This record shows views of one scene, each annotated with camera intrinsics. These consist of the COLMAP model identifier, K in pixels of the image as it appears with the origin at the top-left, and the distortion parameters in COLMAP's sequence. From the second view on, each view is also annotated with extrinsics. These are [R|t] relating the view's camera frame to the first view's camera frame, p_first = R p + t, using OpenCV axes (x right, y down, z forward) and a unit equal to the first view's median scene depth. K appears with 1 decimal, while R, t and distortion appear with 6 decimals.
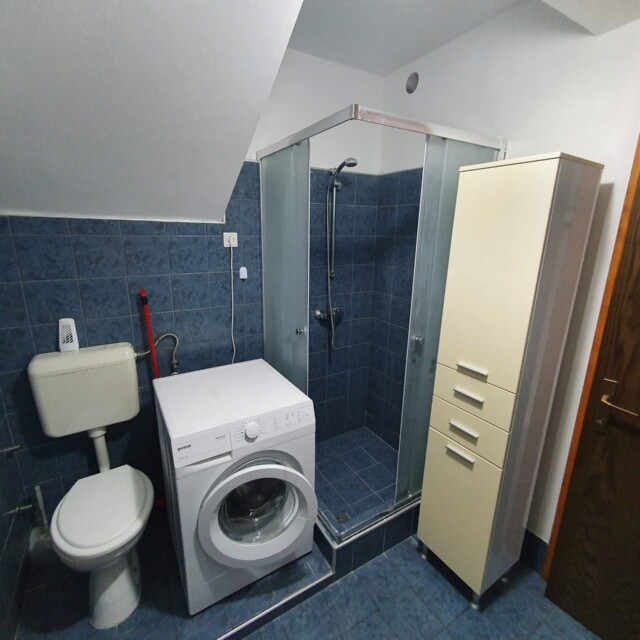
lens RADIAL K [[338.1, 0, 317.6], [0, 338.1, 317.7], [0, 0, 1]] dist [0.001235, -0.000081]
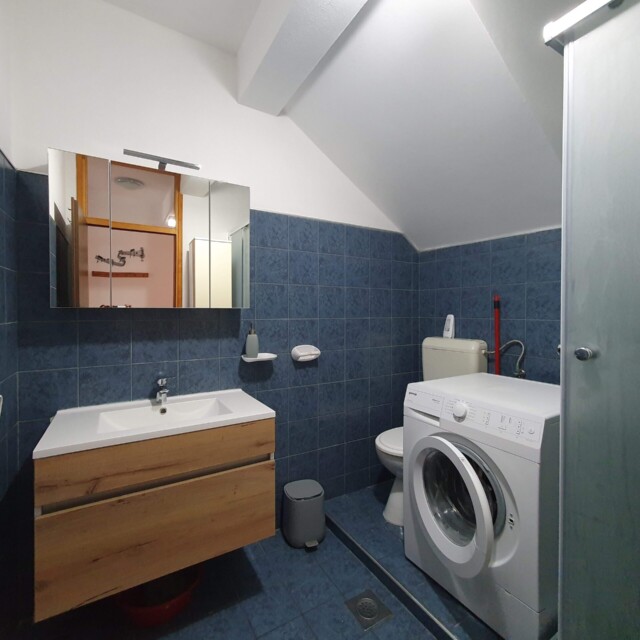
lens RADIAL K [[338.1, 0, 318.1], [0, 338.1, 320.7], [0, 0, 1]] dist [0.001235, -0.000081]
pose [[-0.001220, 0.012891, -0.999916, 0.687375], [-0.250564, 0.968016, 0.012785, 0.148333], [0.968099, 0.250559, 0.002049, 0.456083]]
